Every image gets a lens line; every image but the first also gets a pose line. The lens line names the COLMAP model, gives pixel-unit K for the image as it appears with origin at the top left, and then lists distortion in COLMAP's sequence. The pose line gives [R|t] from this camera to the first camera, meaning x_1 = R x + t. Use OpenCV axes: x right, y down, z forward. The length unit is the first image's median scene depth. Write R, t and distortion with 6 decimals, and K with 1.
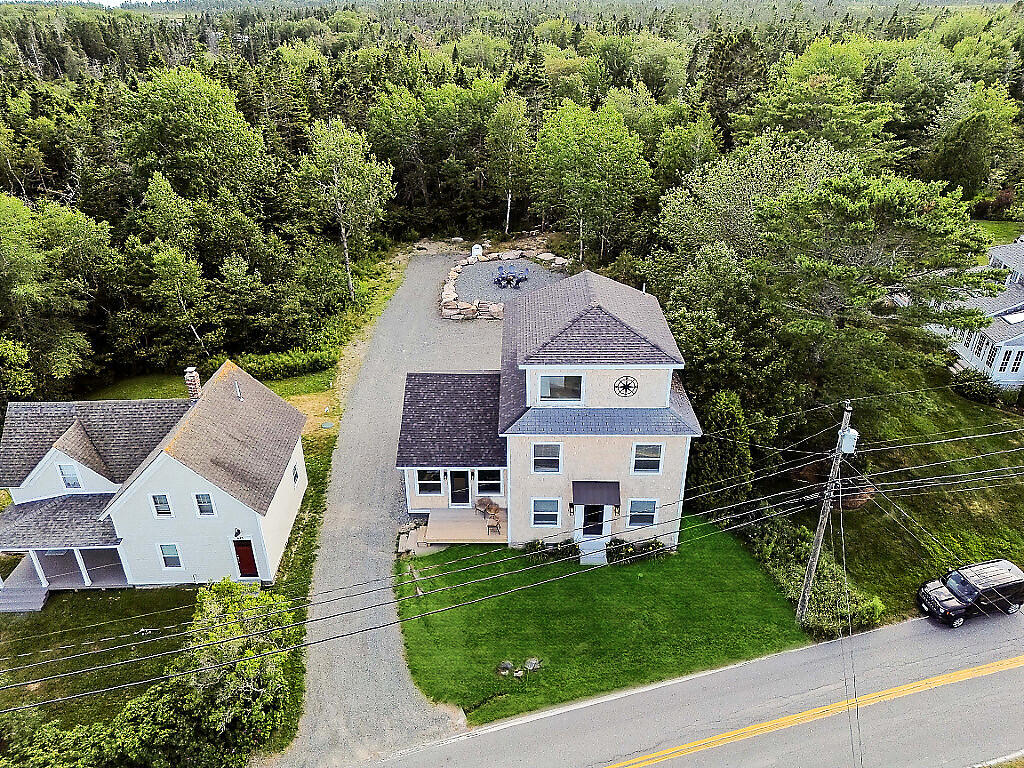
lens RADIAL K [[730.6, 0, 514.7], [0, 730.6, 387.7], [0, 0, 1]] dist [0.036690, -0.009422]
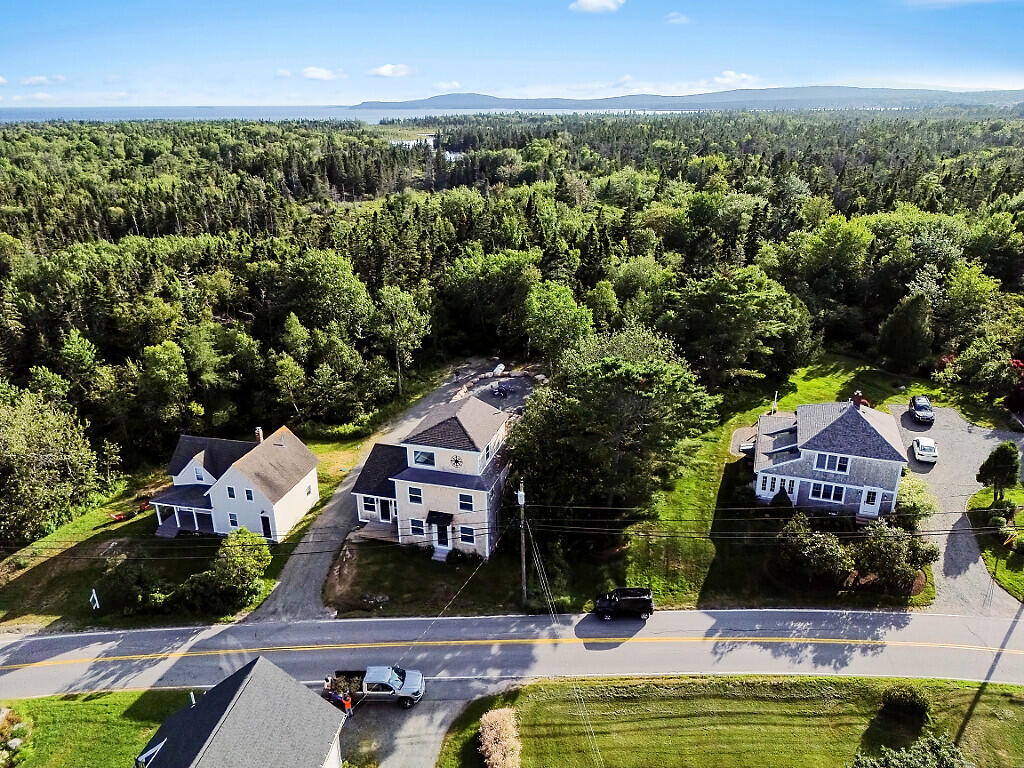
lens RADIAL K [[730.6, 0, 512.8], [0, 730.6, 380.6], [0, 0, 1]] dist [0.036690, -0.009422]
pose [[0.962271, 0.092800, -0.255778, 0.694656], [-0.125911, 0.985207, -0.116246, -0.006430], [0.241207, 0.144065, 0.959721, -0.735942]]
